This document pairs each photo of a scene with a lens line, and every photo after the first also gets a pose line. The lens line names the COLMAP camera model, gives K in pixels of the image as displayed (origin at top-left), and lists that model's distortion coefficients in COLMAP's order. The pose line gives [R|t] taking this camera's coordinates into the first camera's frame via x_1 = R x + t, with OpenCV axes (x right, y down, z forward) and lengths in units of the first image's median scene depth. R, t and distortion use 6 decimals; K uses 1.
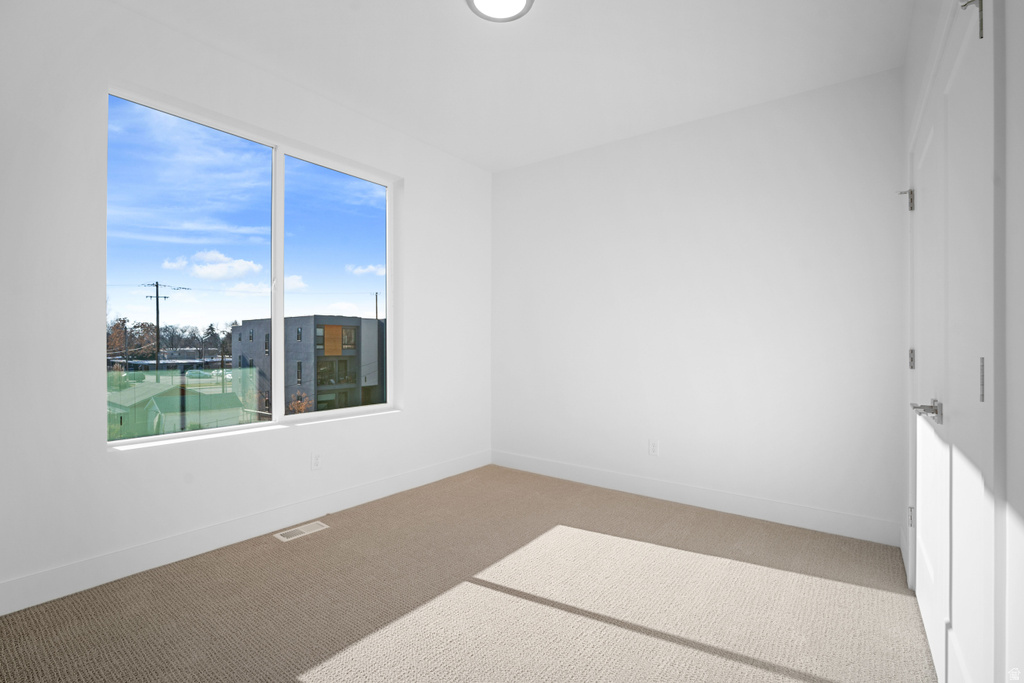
lens RADIAL K [[476.9, 0, 505.3], [0, 476.9, 337.2], [0, 0, 1]] dist [-0.020626, 0.001067]
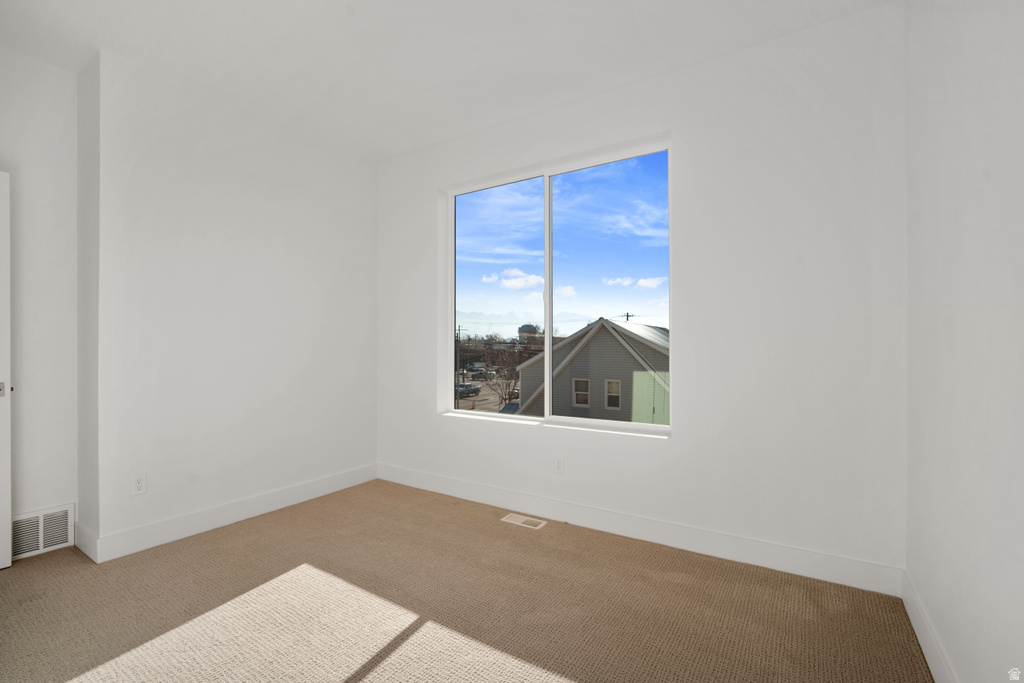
lens RADIAL K [[476.9, 0, 505.3], [0, 476.9, 337.2], [0, 0, 1]] dist [-0.020626, 0.001067]
pose [[0.099314, -0.001056, -0.995056, 0.631387], [0.000219, 0.999999, -0.001040, -0.012408], [0.995056, -0.000115, 0.099314, 0.817124]]
